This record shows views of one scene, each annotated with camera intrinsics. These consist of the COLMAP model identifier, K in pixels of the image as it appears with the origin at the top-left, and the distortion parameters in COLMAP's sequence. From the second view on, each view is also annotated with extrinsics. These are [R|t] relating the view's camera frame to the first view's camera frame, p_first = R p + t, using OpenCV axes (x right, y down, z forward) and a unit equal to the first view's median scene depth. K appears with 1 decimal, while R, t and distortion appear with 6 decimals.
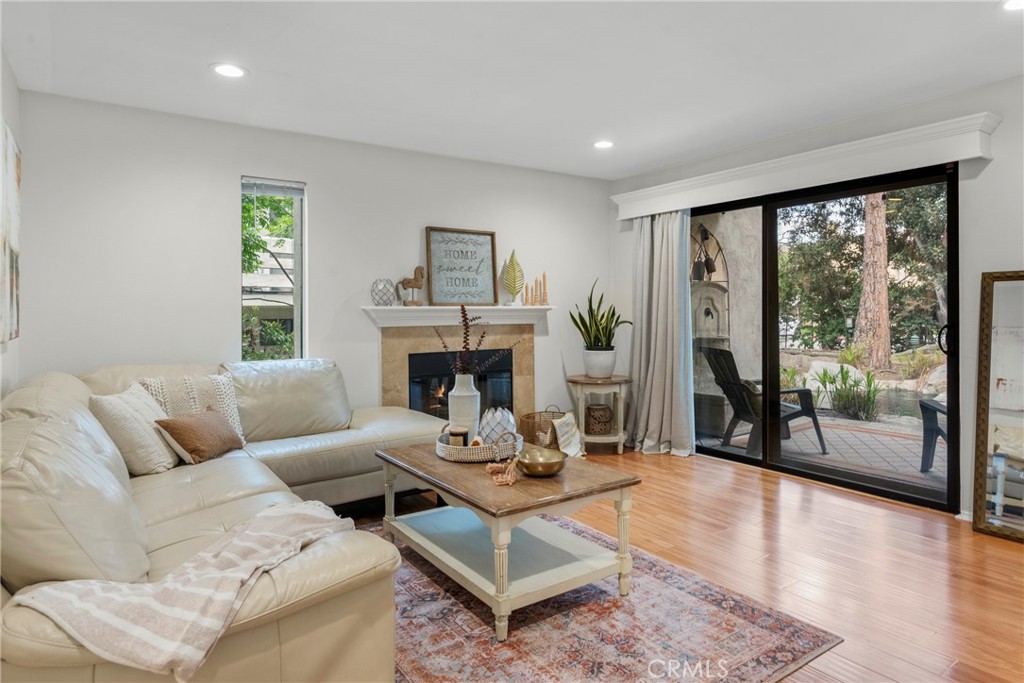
lens RADIAL K [[604.4, 0, 512.3], [0, 604.4, 339.9], [0, 0, 1]] dist [0.006285, -0.000361]
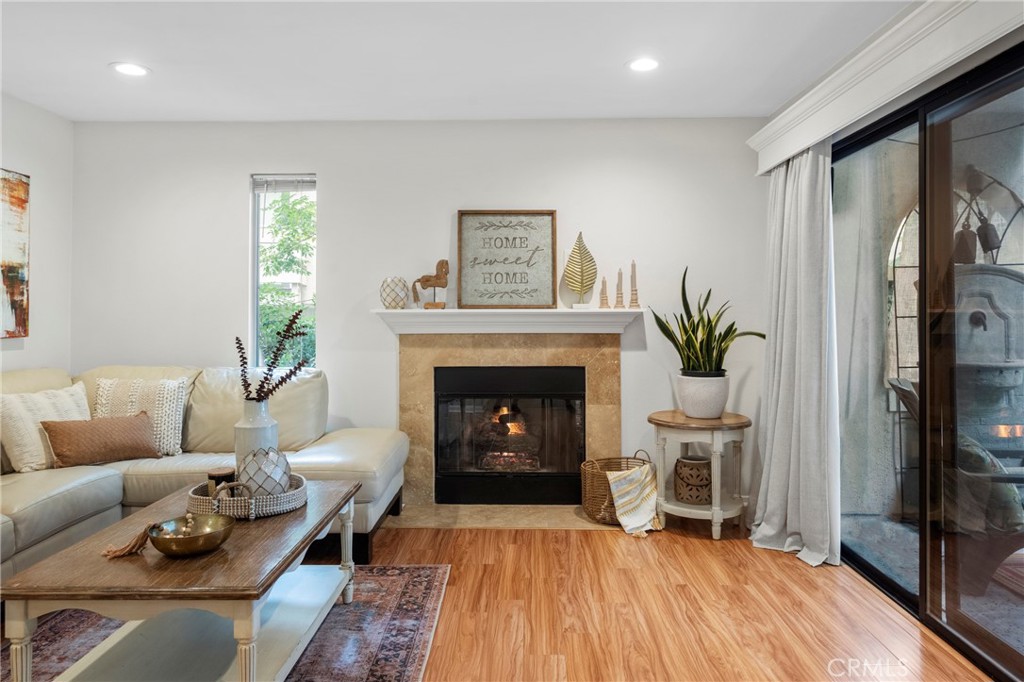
lens RADIAL K [[665.0, 0, 519.1], [0, 665.0, 338.2], [0, 0, 1]] dist [-0.001408, 0.001096]
pose [[0.821645, 0.025207, -0.569442, 0.411702], [-0.029911, 0.999552, 0.001087, -0.019363], [0.569215, 0.016139, 0.822031, 0.303350]]
